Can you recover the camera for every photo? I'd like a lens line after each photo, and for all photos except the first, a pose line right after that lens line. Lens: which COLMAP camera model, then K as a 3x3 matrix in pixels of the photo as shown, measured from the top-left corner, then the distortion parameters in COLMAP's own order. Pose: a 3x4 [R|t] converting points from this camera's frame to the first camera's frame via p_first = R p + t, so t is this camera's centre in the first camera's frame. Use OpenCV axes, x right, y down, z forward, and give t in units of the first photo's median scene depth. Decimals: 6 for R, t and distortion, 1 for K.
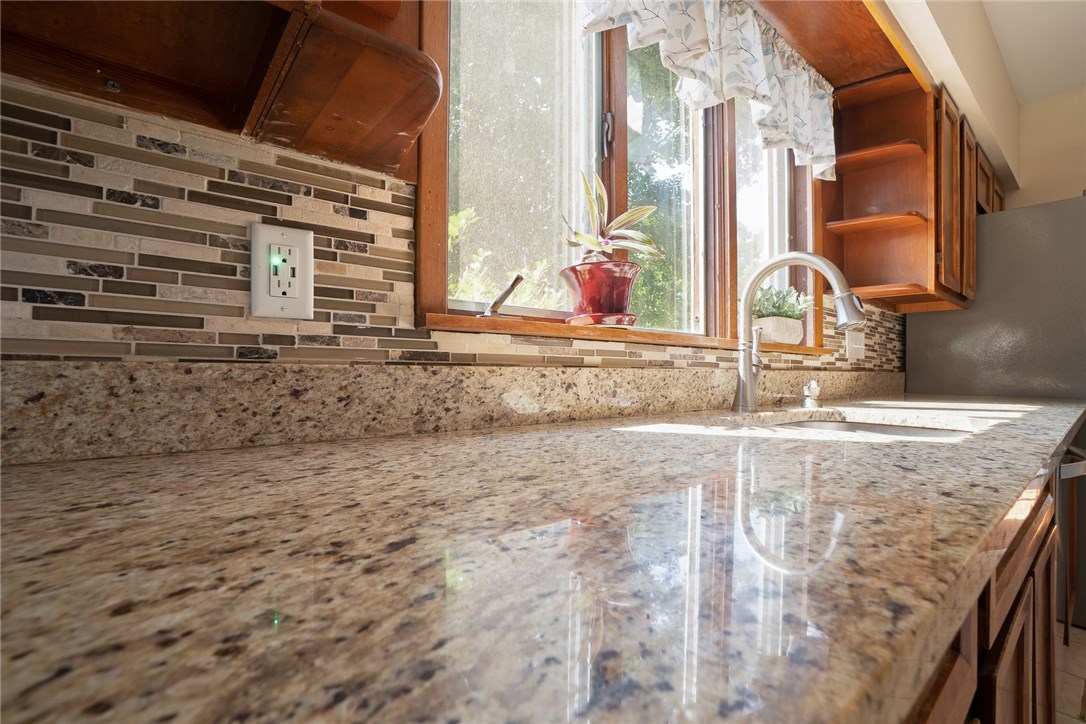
lens RADIAL K [[490.2, 0, 537.0], [0, 490.2, 370.7], [0, 0, 1]] dist [-0.069657, 0.020342]
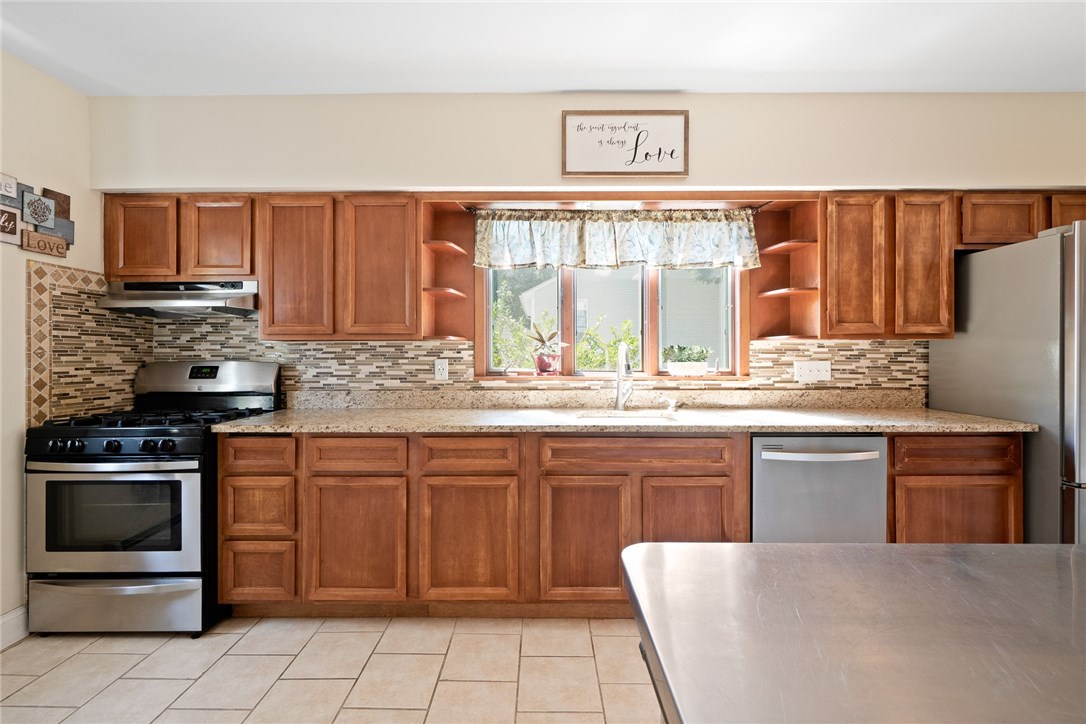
lens RADIAL K [[483.6, 0, 543.4], [0, 483.6, 354.5], [0, 0, 1]] dist [0.002241, -0.008015]
pose [[0.770342, -0.009116, -0.637566, 2.595509], [0.007271, 0.999958, -0.005512, -0.267368], [0.637590, -0.000389, 0.770376, -1.563285]]
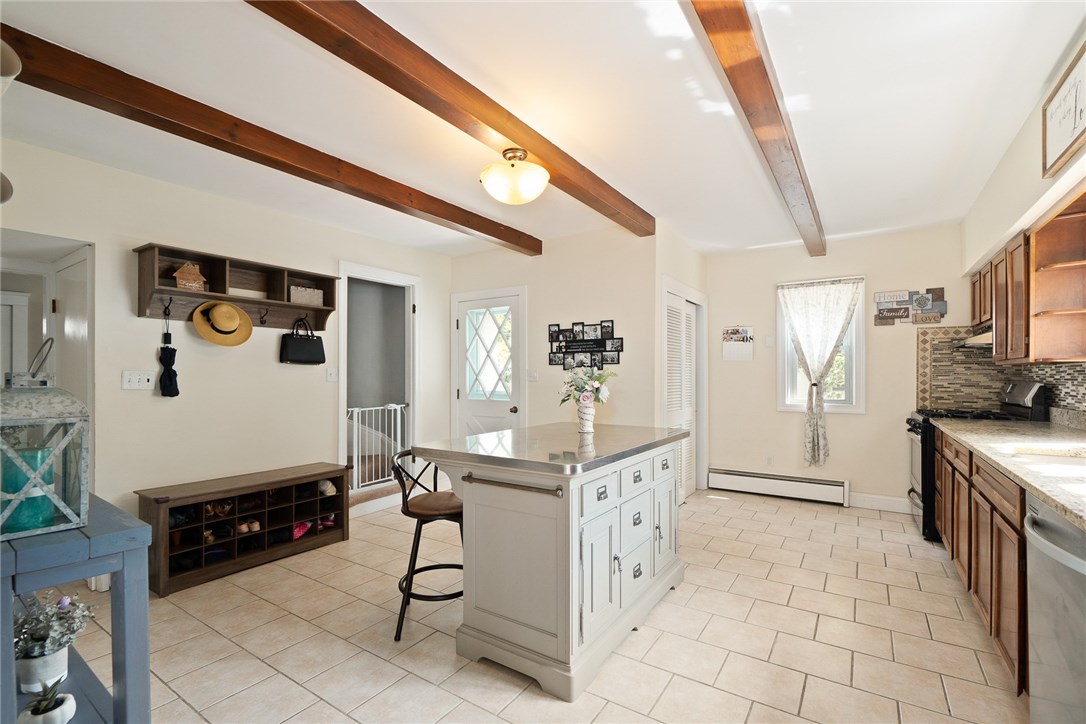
lens RADIAL K [[490.2, 0, 537.0], [0, 490.2, 370.7], [0, 0, 1]] dist [-0.069657, 0.020342]
pose [[-0.965705, -0.008697, -0.259497, 4.260412], [-0.007218, 0.999952, -0.006650, -0.291107], [0.259542, -0.004549, -0.965721, 2.950056]]
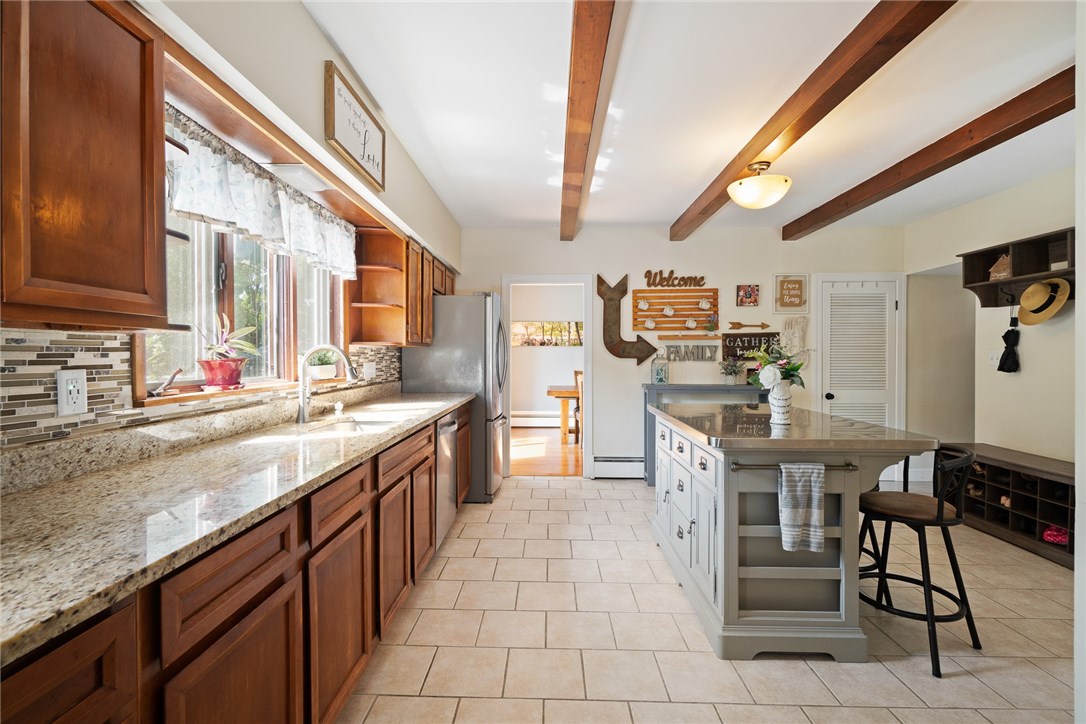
lens RADIAL K [[479.0, 0, 537.6], [0, 479.0, 358.7], [0, 0, 1]] dist [-0.000390, -0.000740]
pose [[0.648741, -0.015101, 0.760860, -0.680870], [0.006741, 0.999878, 0.014097, -0.311300], [-0.760980, -0.004017, 0.648763, -1.565901]]
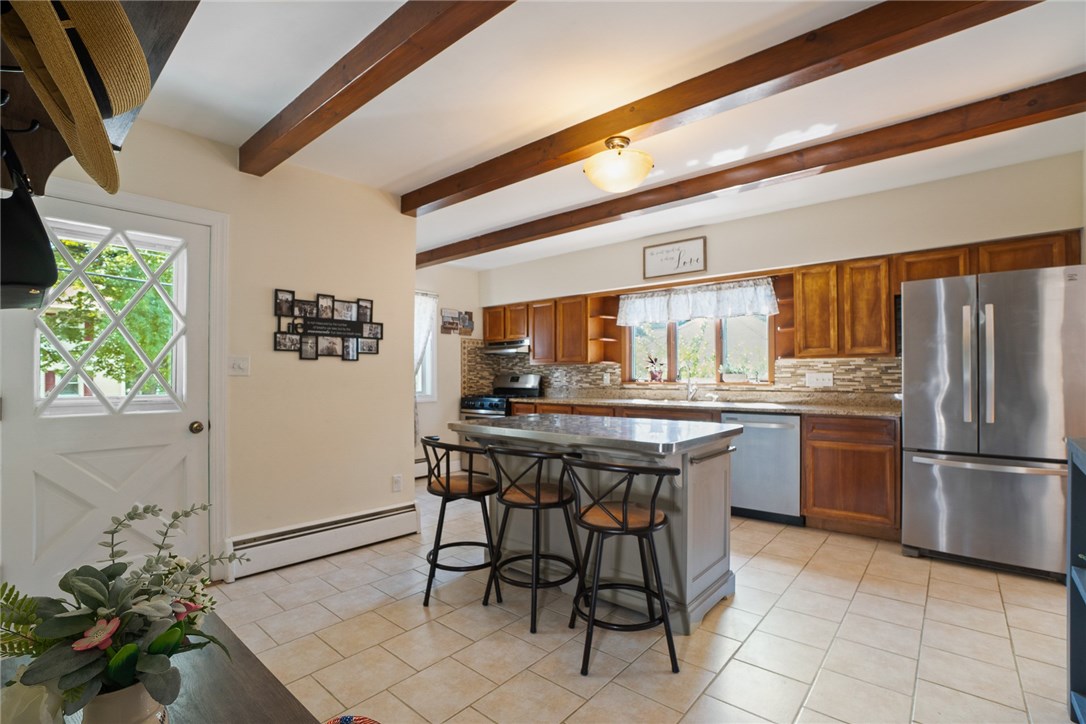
lens RADIAL K [[490.2, 0, 537.0], [0, 490.2, 370.7], [0, 0, 1]] dist [-0.069657, 0.020342]
pose [[0.178602, -0.019602, -0.983726, 6.762700], [0.004565, 0.999807, -0.019093, -0.155754], [0.983911, -0.001081, 0.178657, -1.537215]]
